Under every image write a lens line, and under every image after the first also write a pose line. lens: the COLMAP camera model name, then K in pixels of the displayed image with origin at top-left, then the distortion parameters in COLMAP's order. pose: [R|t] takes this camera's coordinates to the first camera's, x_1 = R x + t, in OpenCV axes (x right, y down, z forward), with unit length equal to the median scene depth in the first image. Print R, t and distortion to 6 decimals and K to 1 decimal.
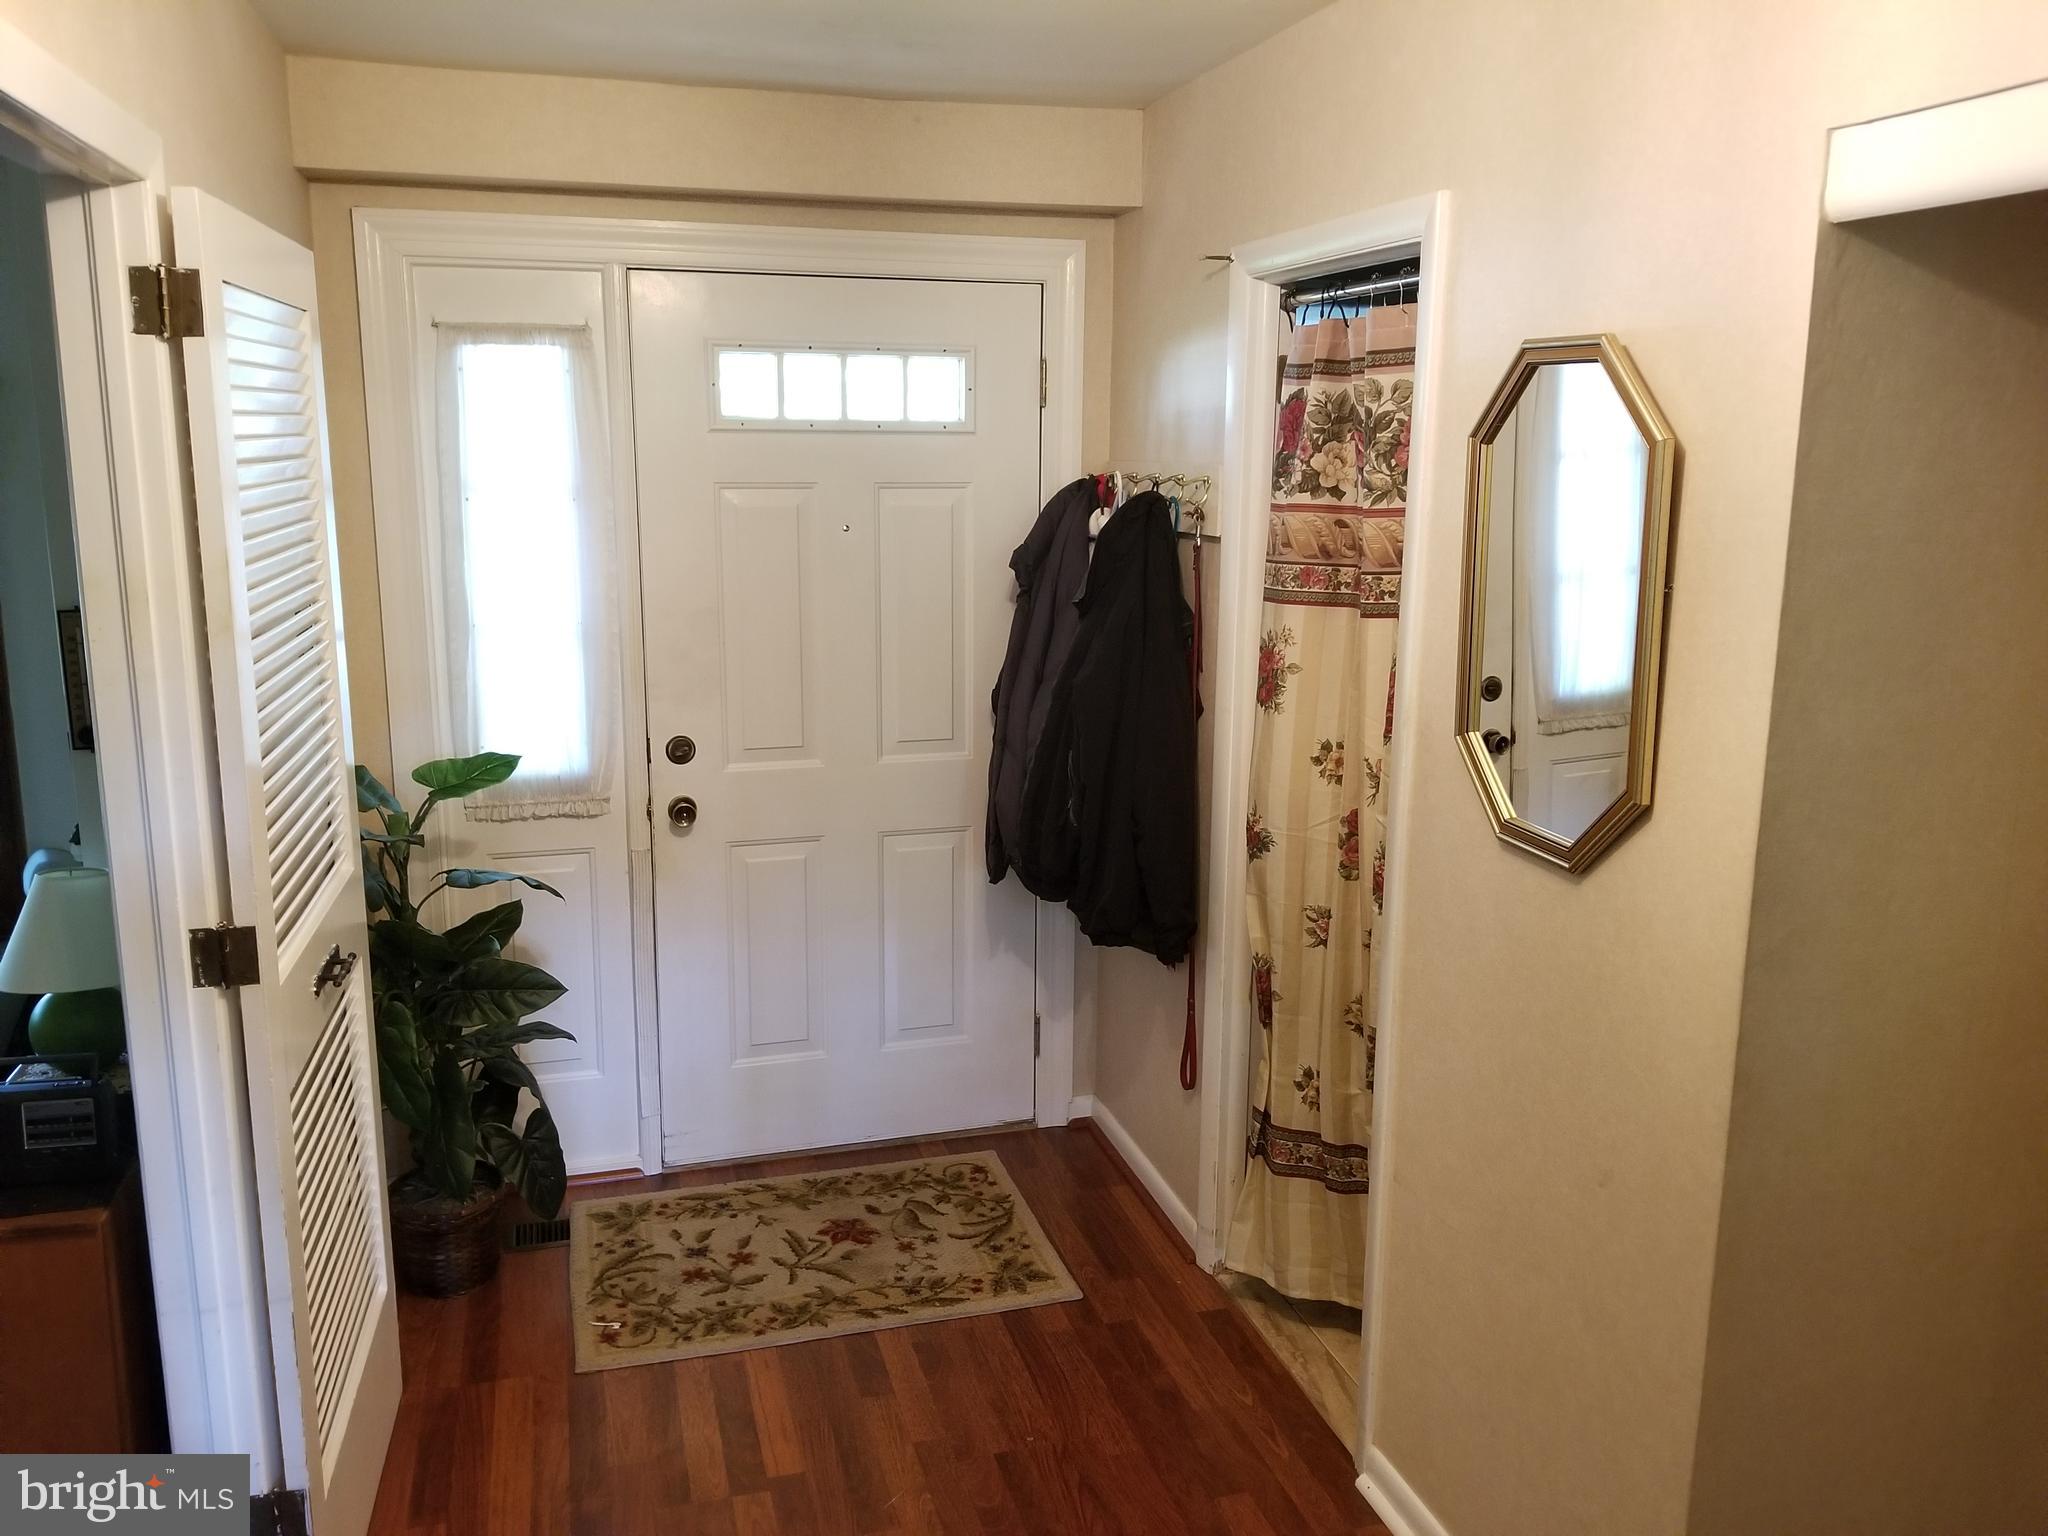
lens RADIAL K [[1611.7, 0, 998.5], [0, 1611.7, 764.5], [0, 0, 1]] dist [0.087701, -0.160437]
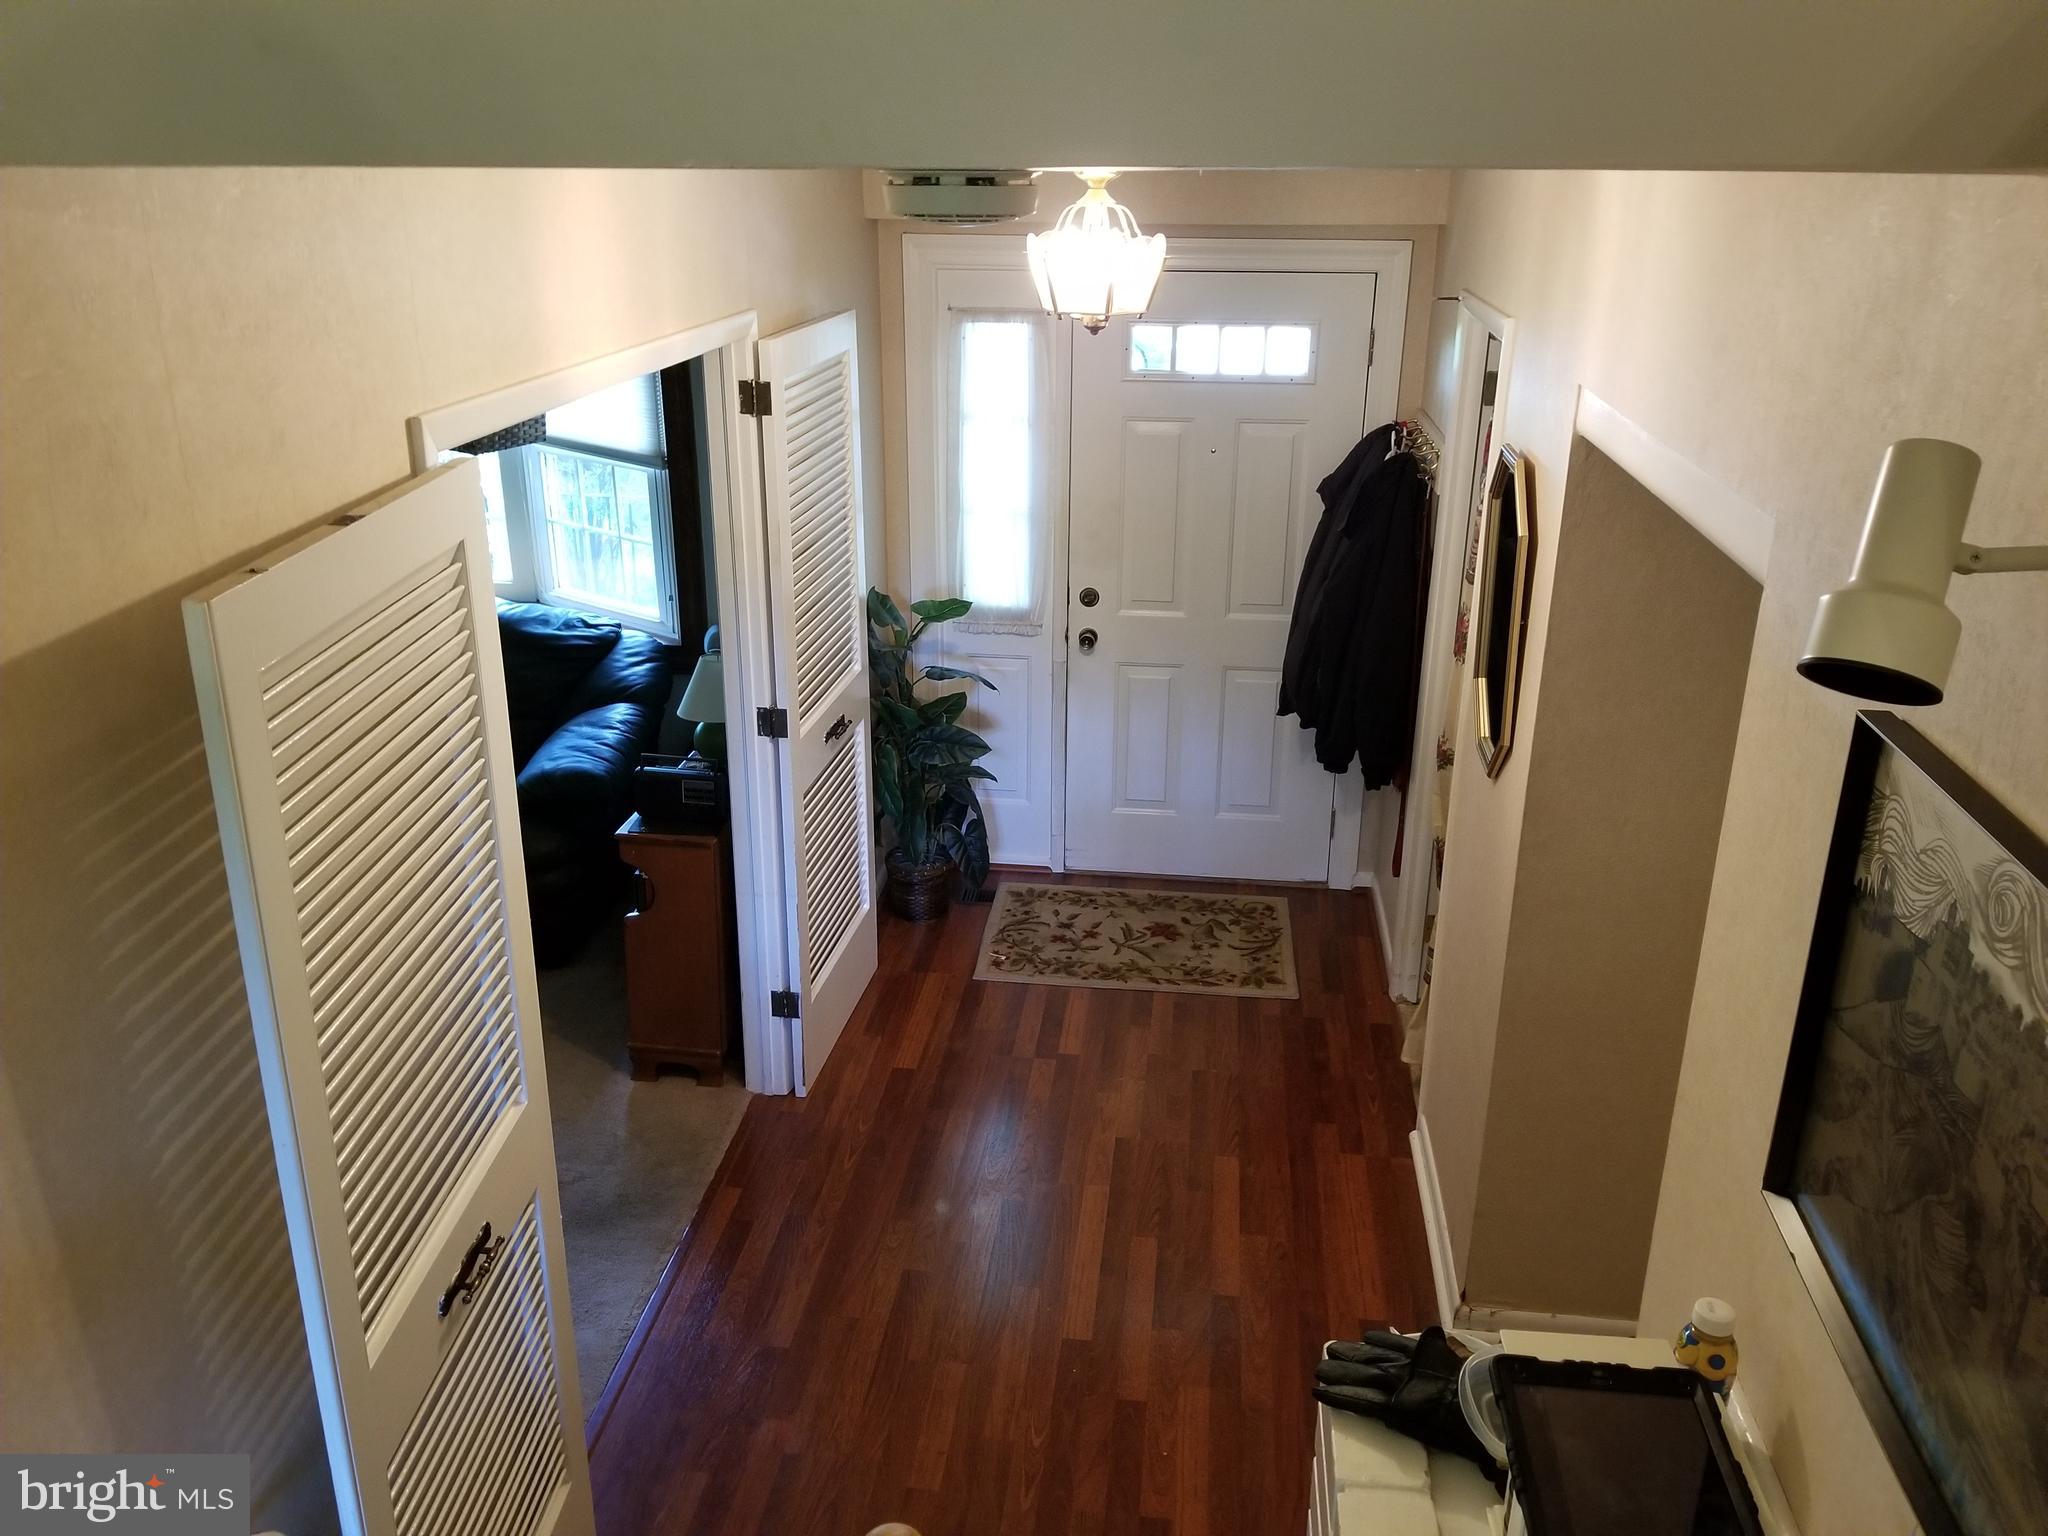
lens RADIAL K [[1611.7, 0, 998.5], [0, 1611.7, 764.5], [0, 0, 1]] dist [0.087701, -0.160437]
pose [[0.920428, 0.136839, -0.366178, 0.305983], [-0.075485, 0.981317, 0.176972, -0.121478], [0.383554, -0.135249, 0.913561, -0.420754]]
